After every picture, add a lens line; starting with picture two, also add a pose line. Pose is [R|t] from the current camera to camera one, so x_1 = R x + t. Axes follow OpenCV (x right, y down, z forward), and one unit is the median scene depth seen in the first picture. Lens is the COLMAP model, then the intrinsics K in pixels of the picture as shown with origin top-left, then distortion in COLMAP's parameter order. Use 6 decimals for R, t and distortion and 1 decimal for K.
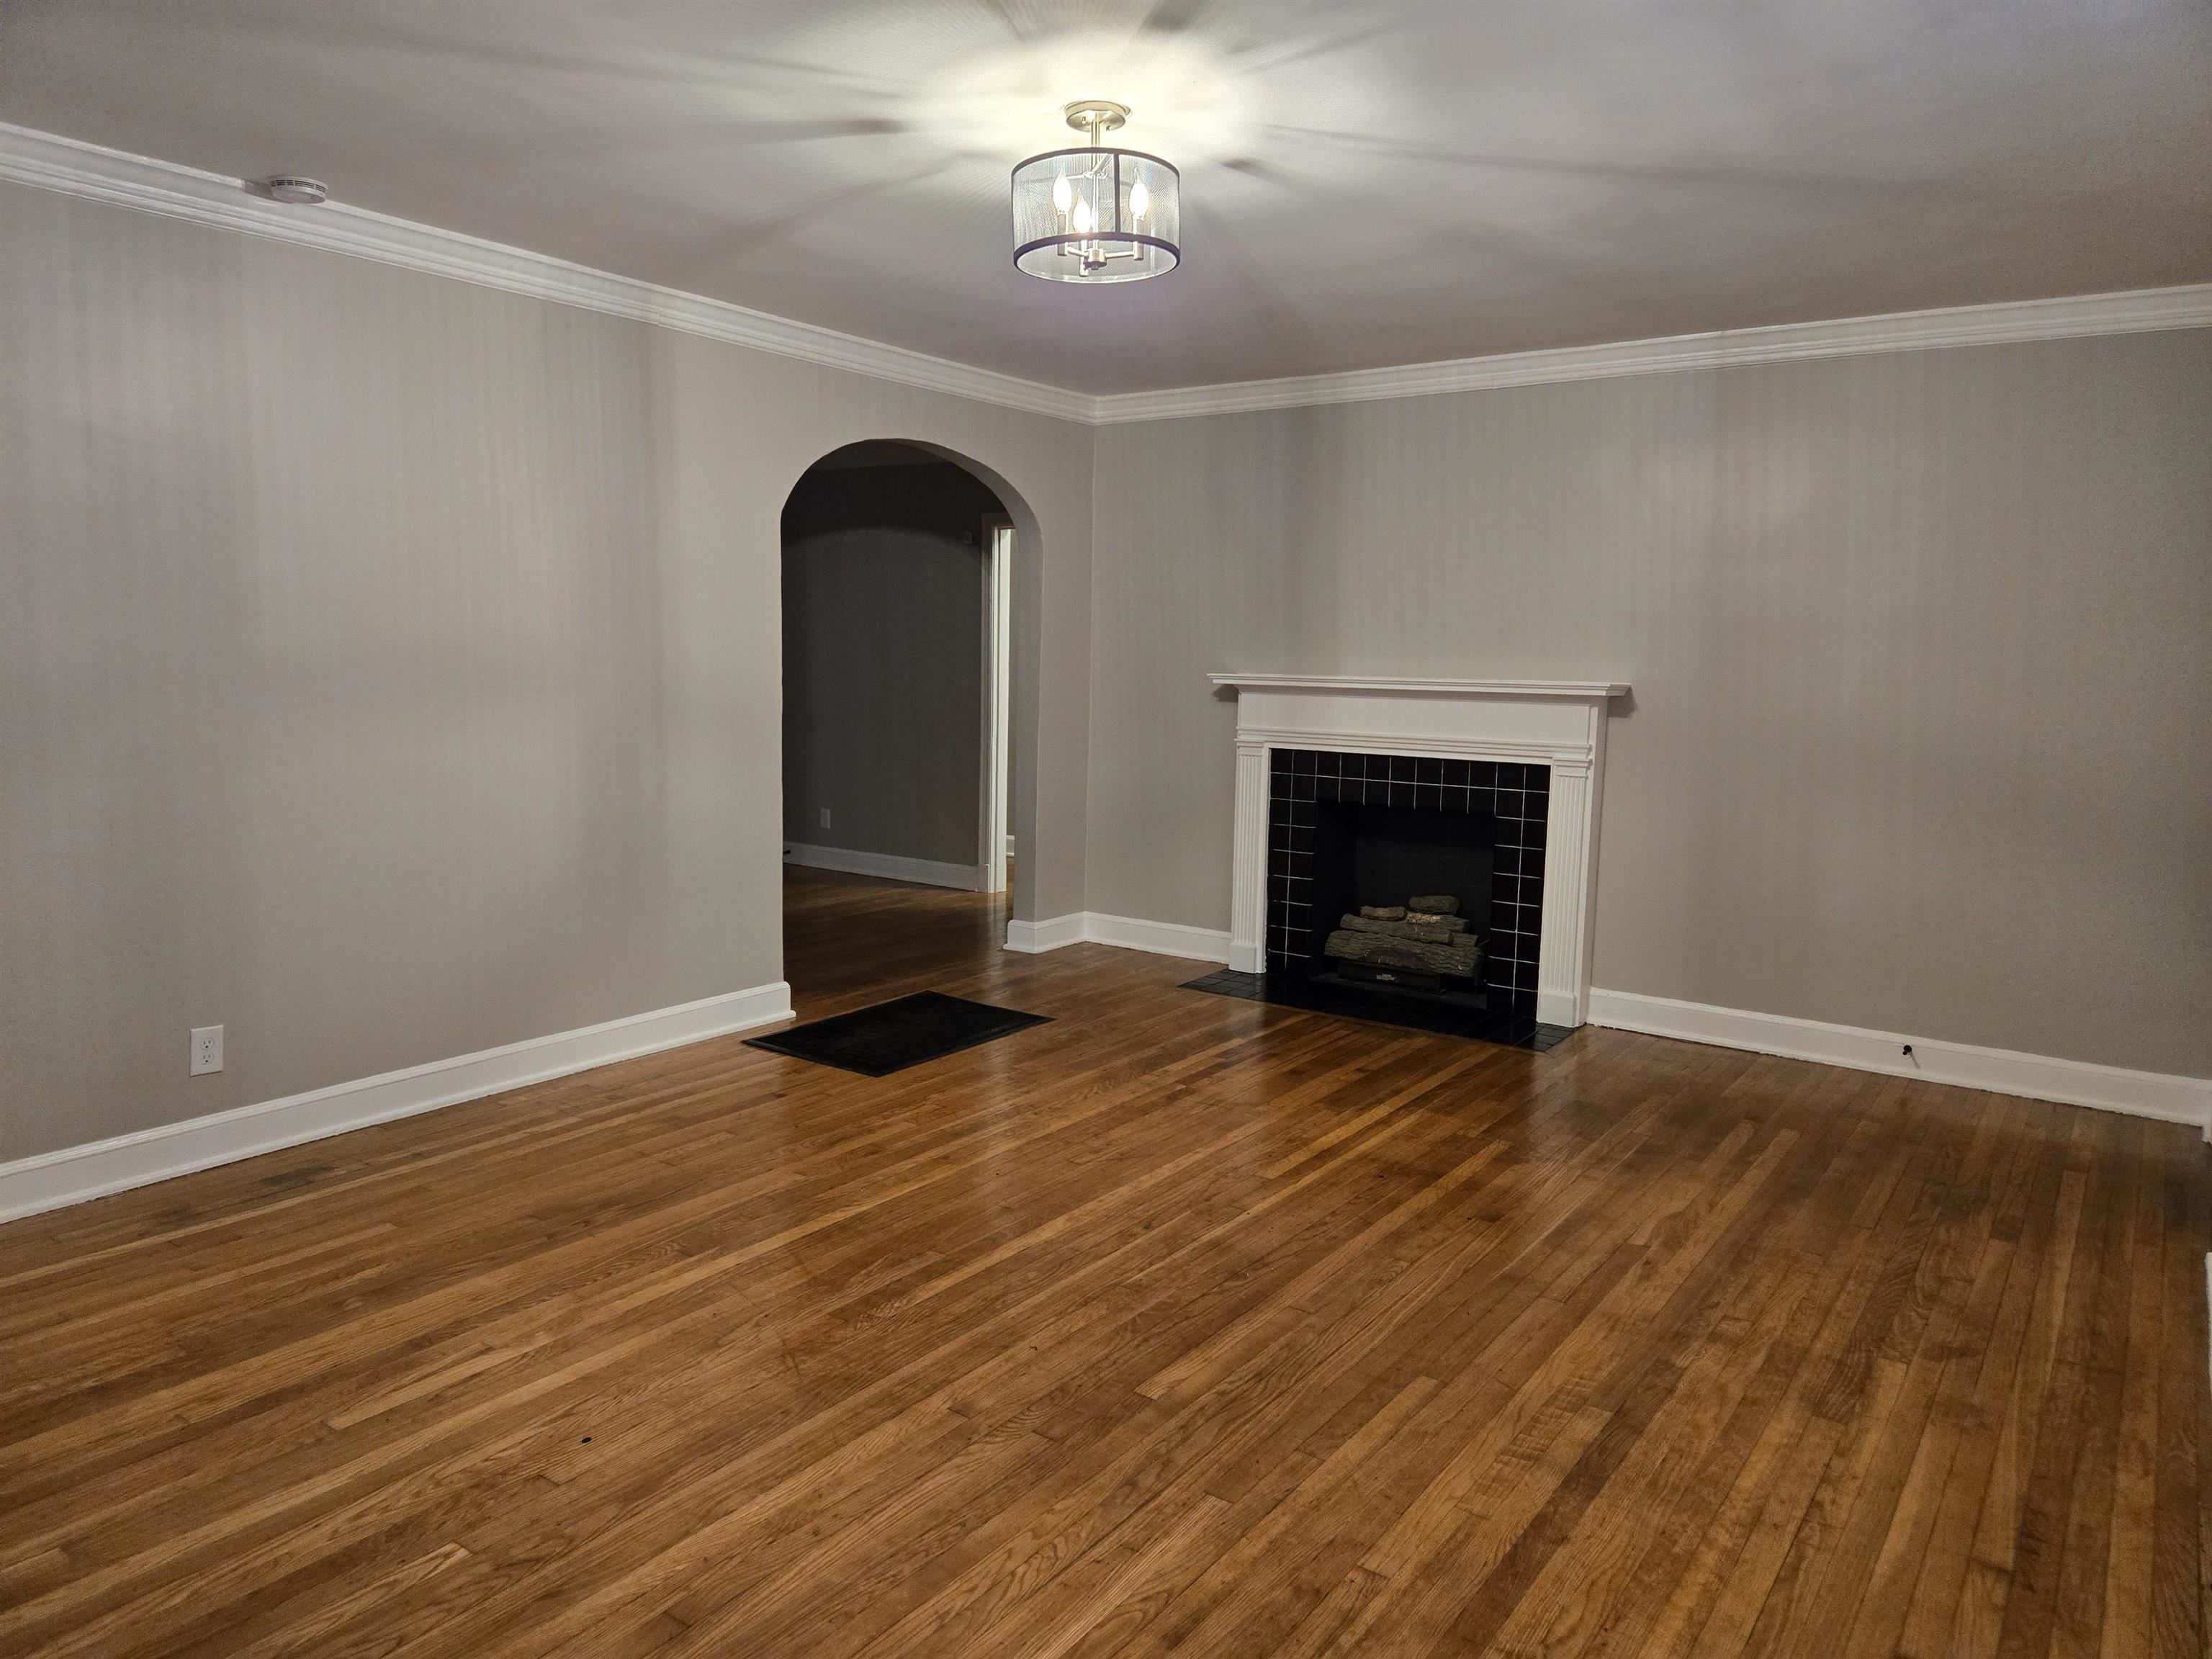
lens RADIAL K [[1483.6, 0, 1095.7], [0, 1483.6, 828.5], [0, 0, 1]] dist [0.053991, -0.020787]
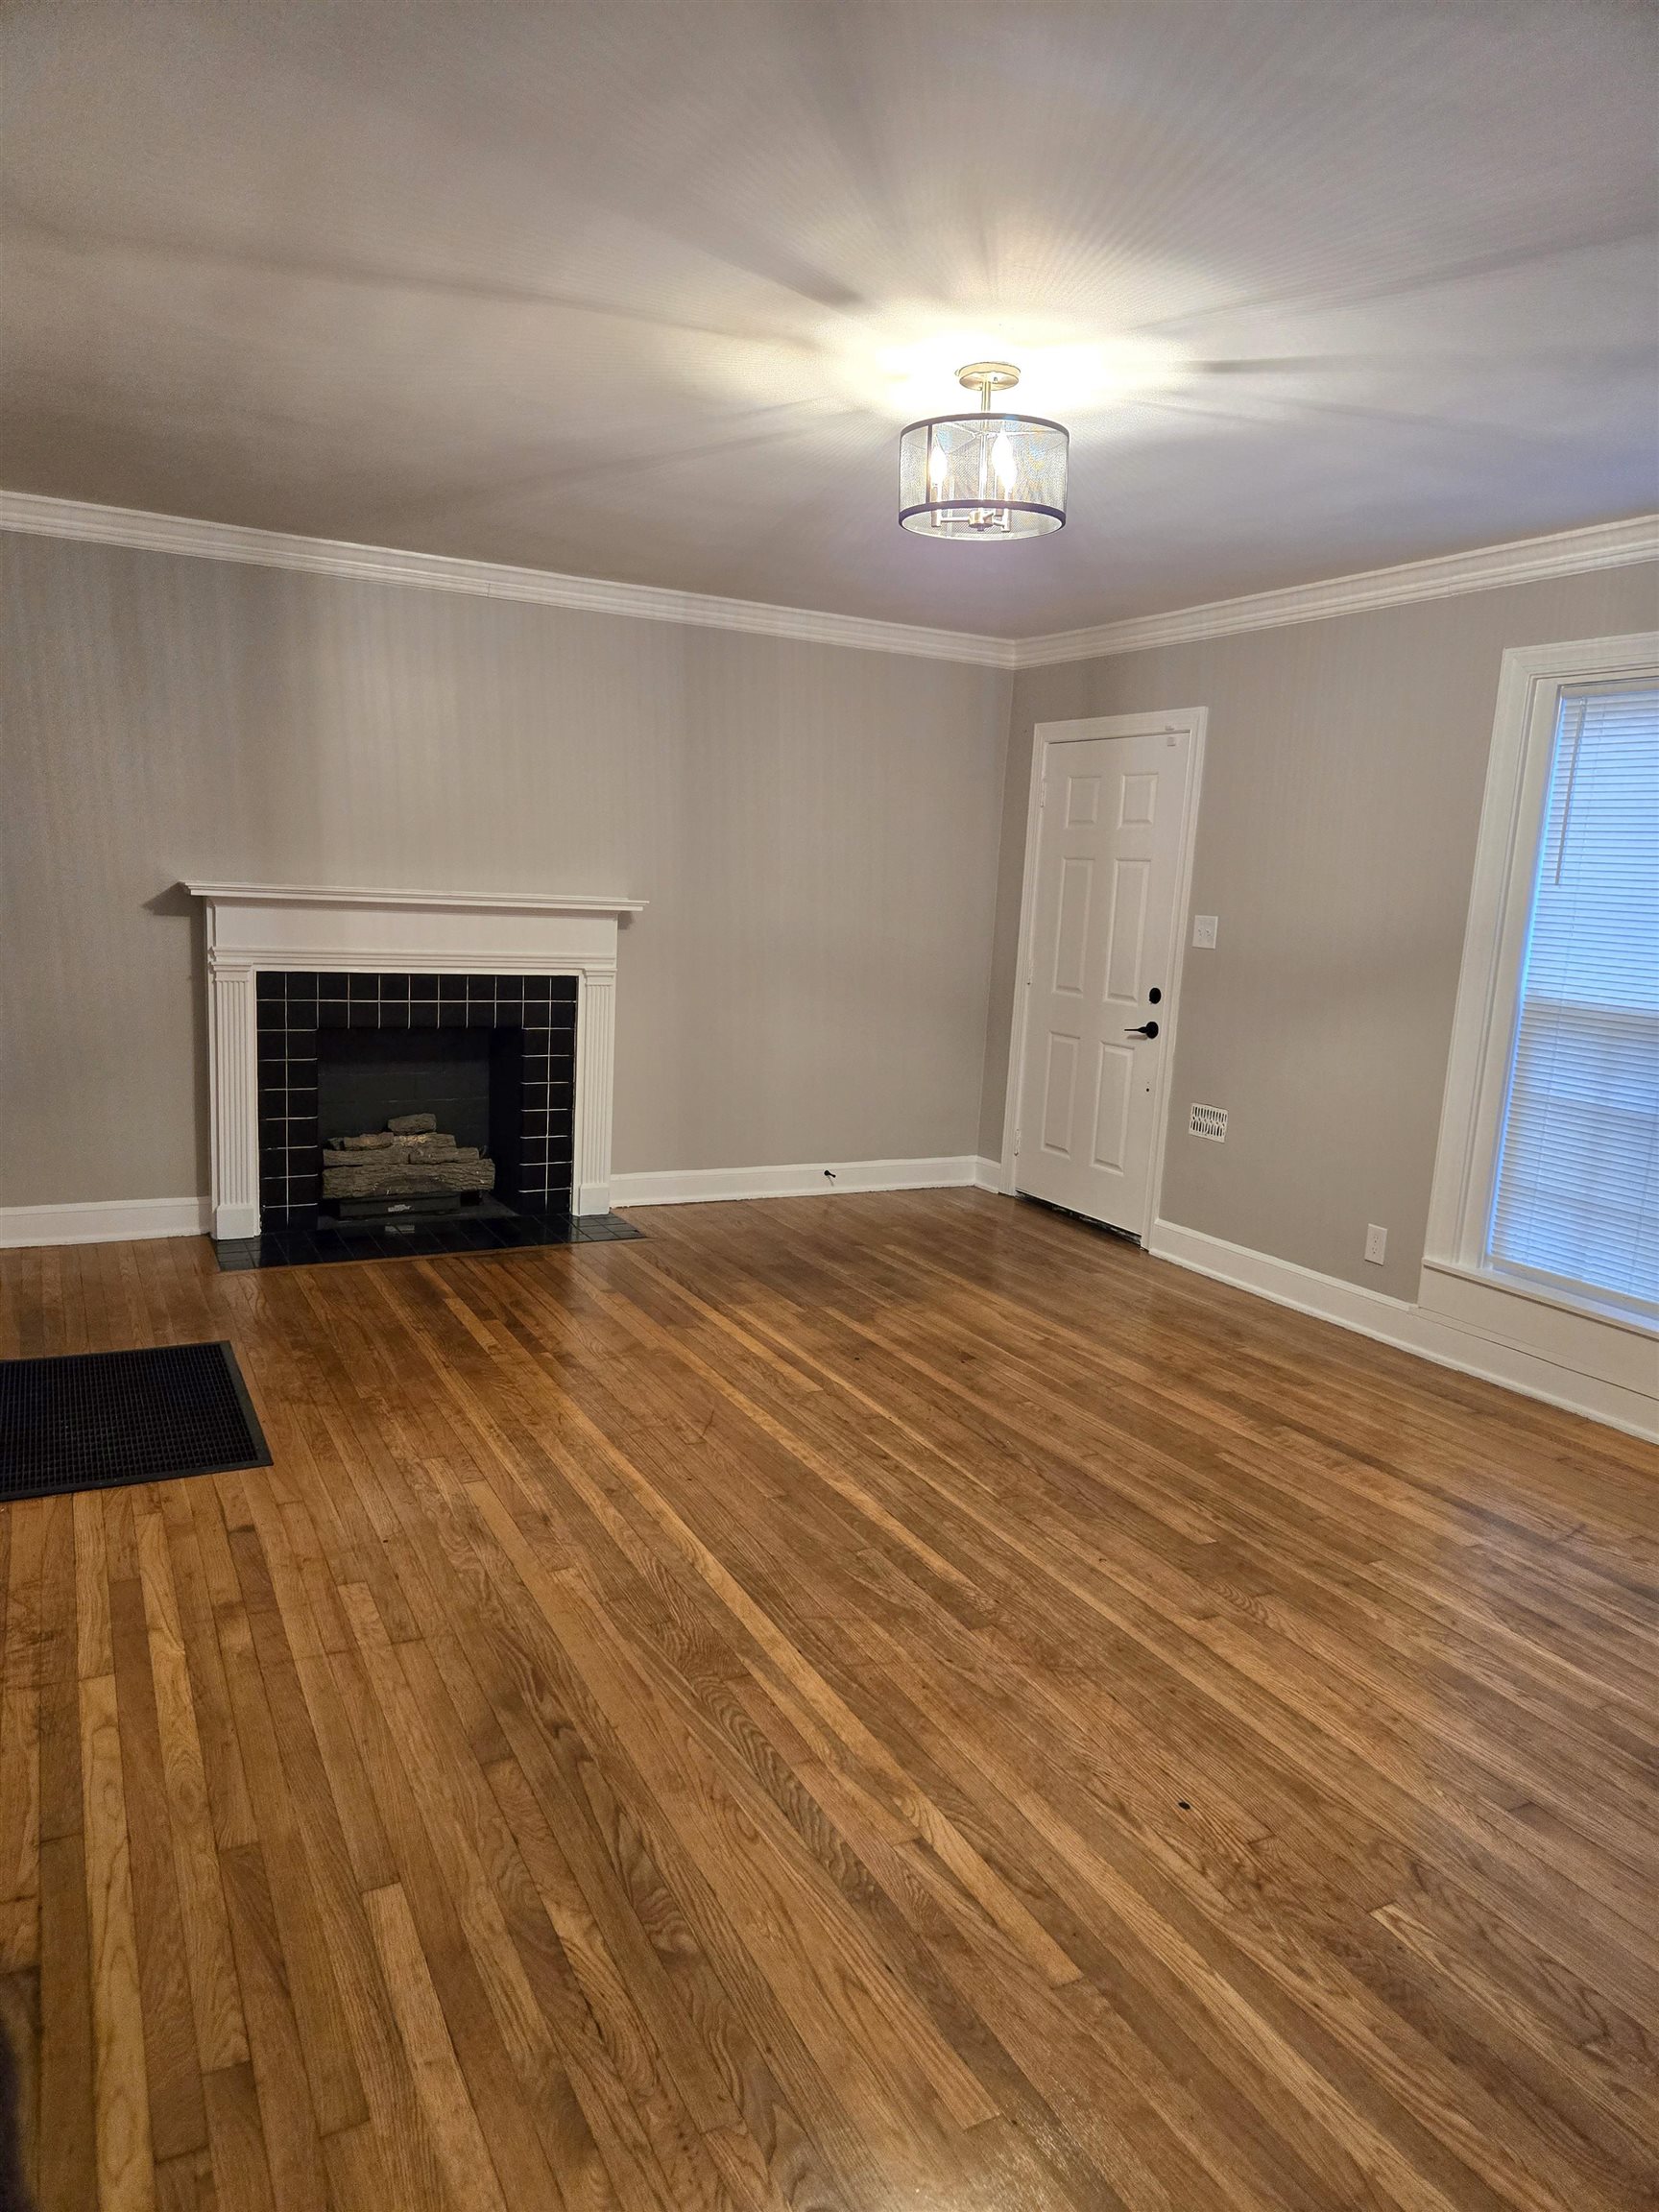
lens RADIAL K [[1483.6, 0, 819.6], [0, 1483.6, 1092.1], [0, 0, 1]] dist [0.053991, -0.020787]
pose [[0.454624, -0.132716, 0.880740, -0.762165], [0.068718, 0.991115, 0.113877, -0.093804], [-0.888029, 0.008751, 0.459705, 0.492443]]
